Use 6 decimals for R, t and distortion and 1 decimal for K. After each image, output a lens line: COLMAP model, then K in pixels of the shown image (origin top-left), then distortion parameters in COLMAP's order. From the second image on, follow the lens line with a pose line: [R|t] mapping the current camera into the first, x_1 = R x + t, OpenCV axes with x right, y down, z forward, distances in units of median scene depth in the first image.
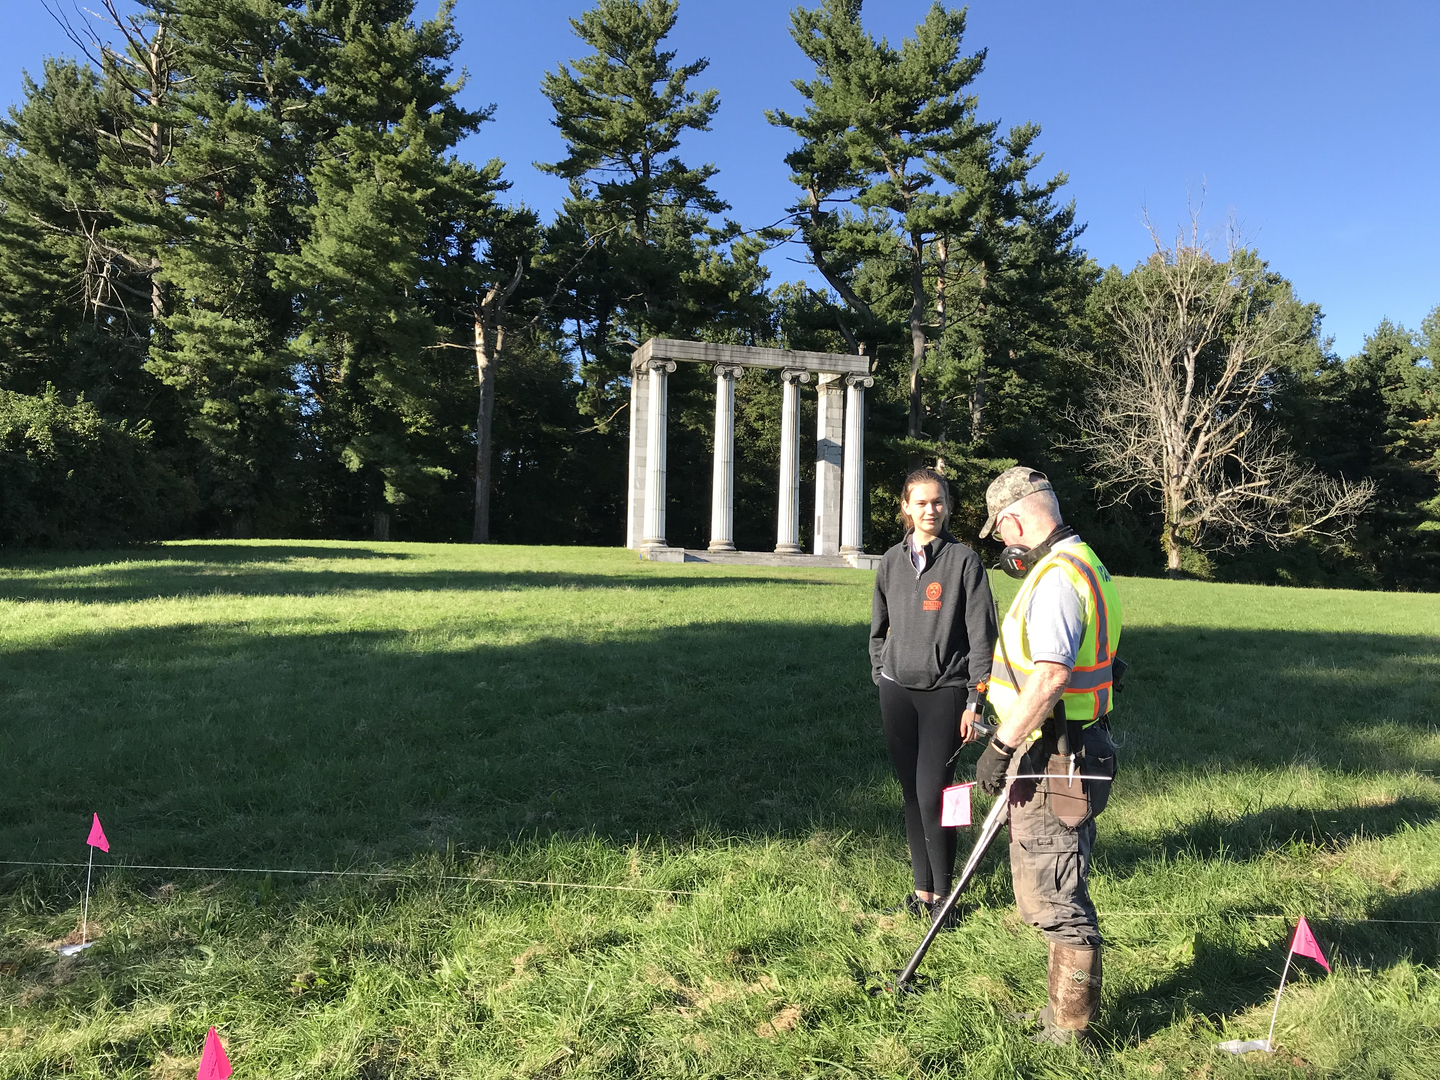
lens RADIAL K [[1244.3, 0, 720.0], [0, 1244.3, 540.0], [0, 0, 1]] dist [-0.008405, -0.000692]
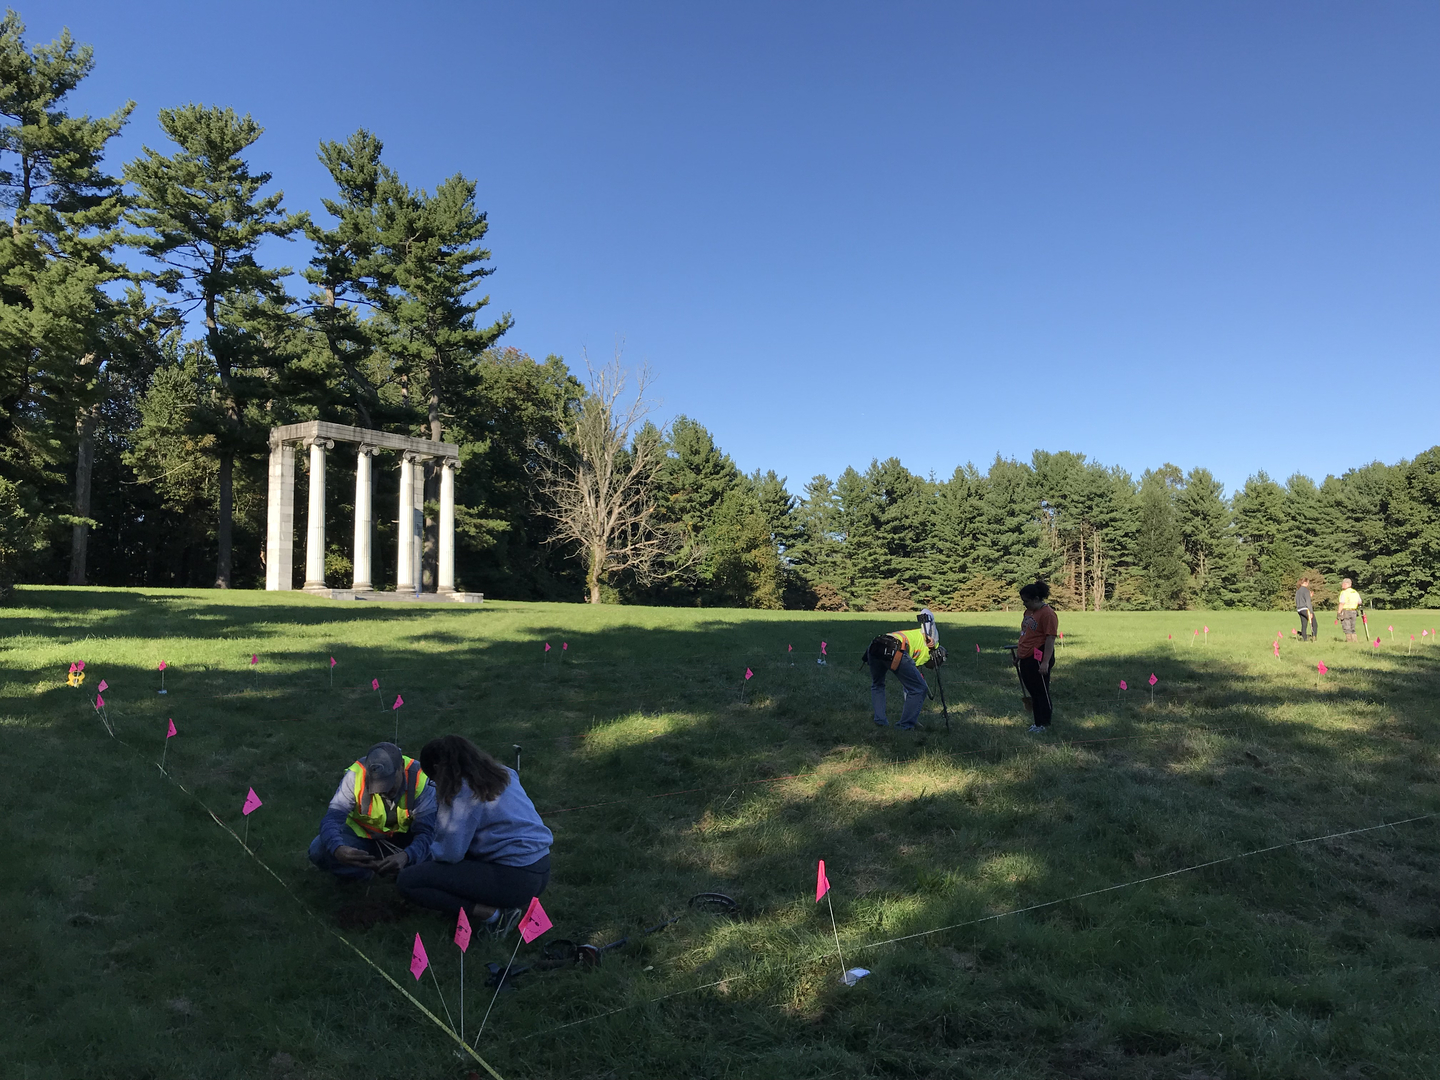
lens RADIAL K [[1244.3, 0, 720.0], [0, 1244.3, 540.0], [0, 0, 1]] dist [-0.008405, -0.000692]
pose [[0.767720, 0.023343, 0.640360, -0.454233], [-0.007872, 0.999604, -0.027001, -0.009048], [-0.640737, 0.015688, 0.767600, -0.188552]]
